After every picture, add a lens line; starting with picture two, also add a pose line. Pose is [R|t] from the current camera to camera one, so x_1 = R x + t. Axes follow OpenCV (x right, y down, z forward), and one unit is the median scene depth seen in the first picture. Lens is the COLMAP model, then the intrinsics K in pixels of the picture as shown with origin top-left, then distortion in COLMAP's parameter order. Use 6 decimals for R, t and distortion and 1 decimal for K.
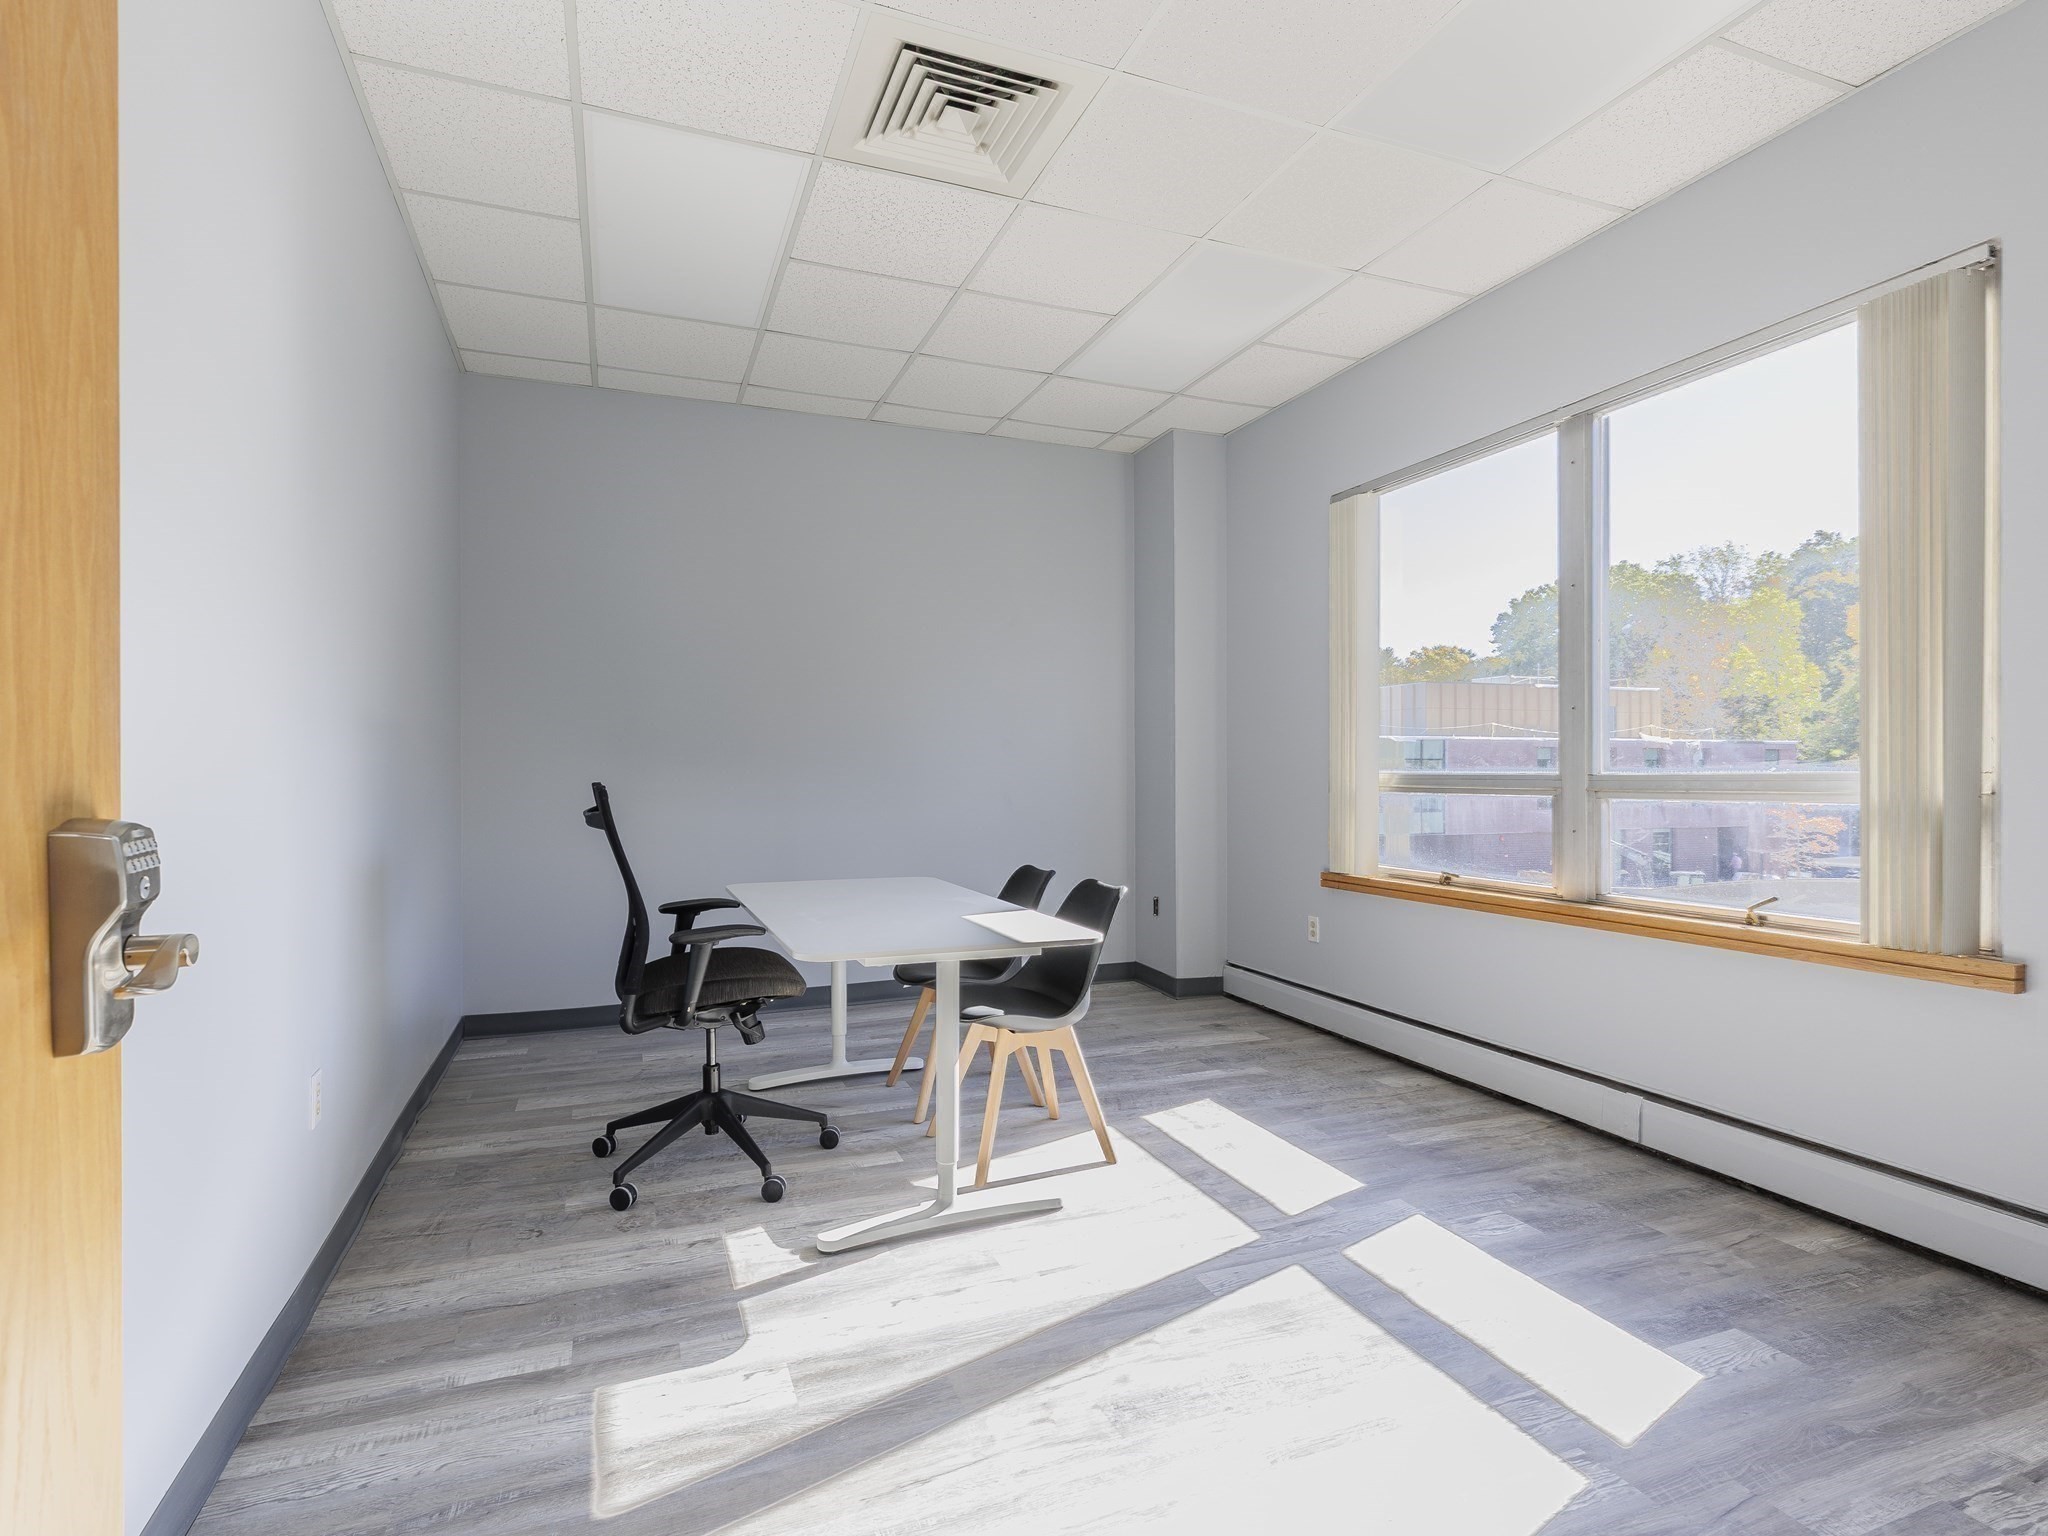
lens RADIAL K [[1056.2, 0, 1035.9], [0, 1056.2, 741.4], [0, 0, 1]] dist [-0.000274, -0.000273]
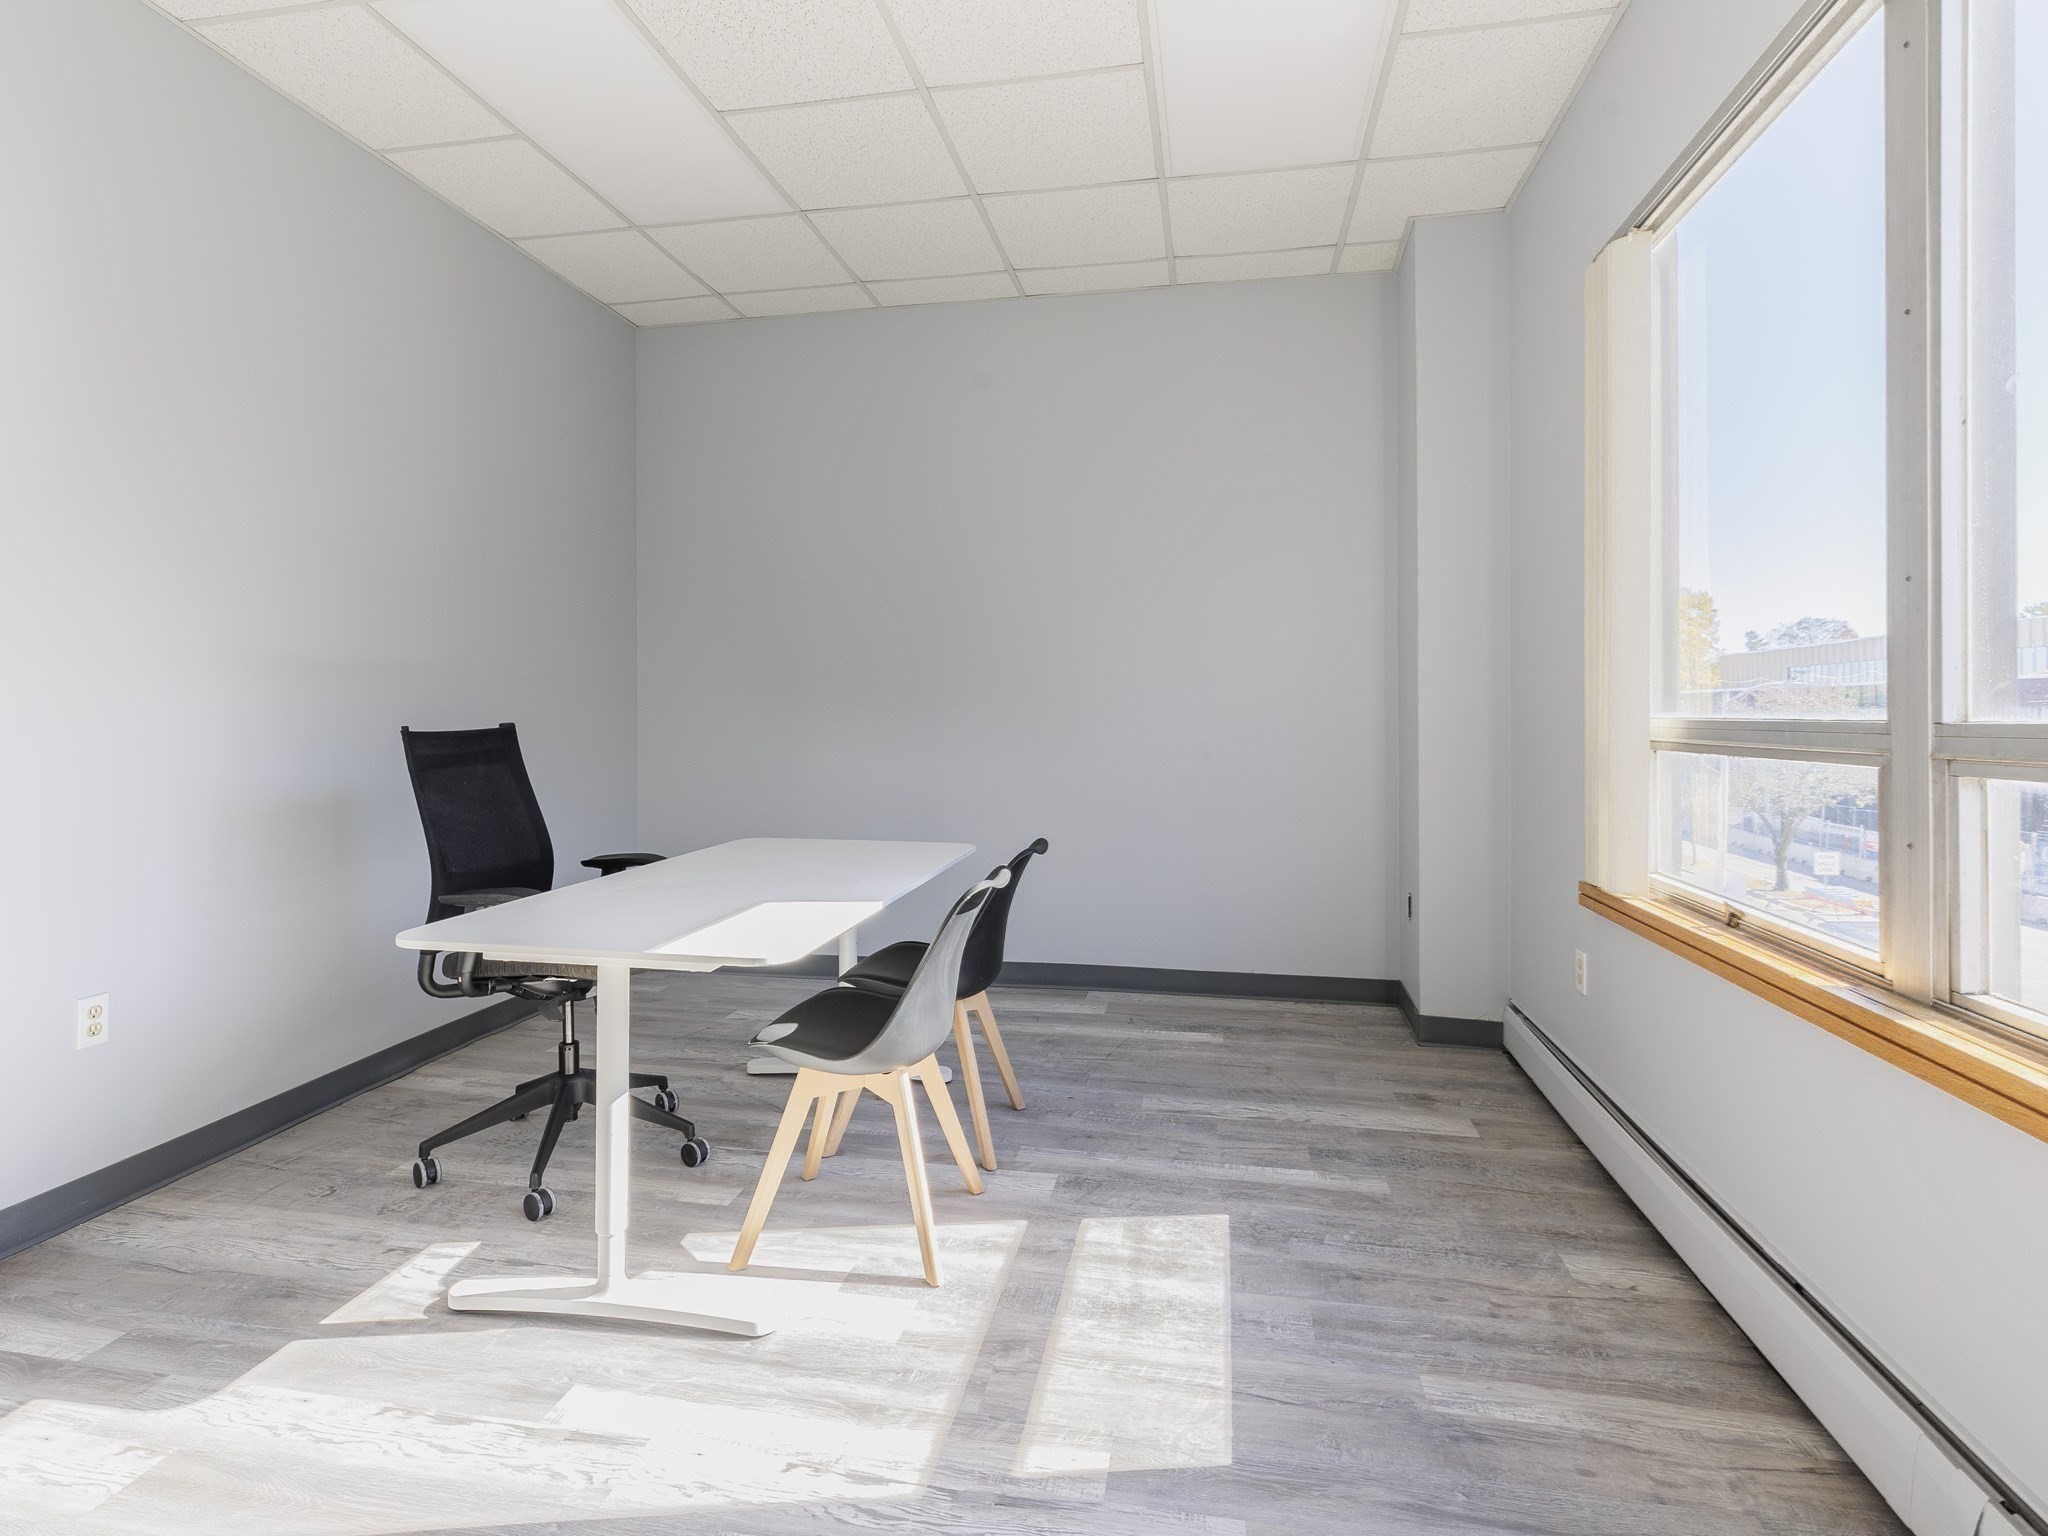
lens RADIAL K [[1082.6, 0, 1029.9], [0, 1082.6, 692.8], [0, 0, 1]] dist [0.001483, 0.000808]
pose [[0.837216, -0.006457, -0.546834, 0.457564], [0.011411, 0.999919, 0.005664, 0.011959], [0.546753, -0.010982, 0.837222, 0.406273]]
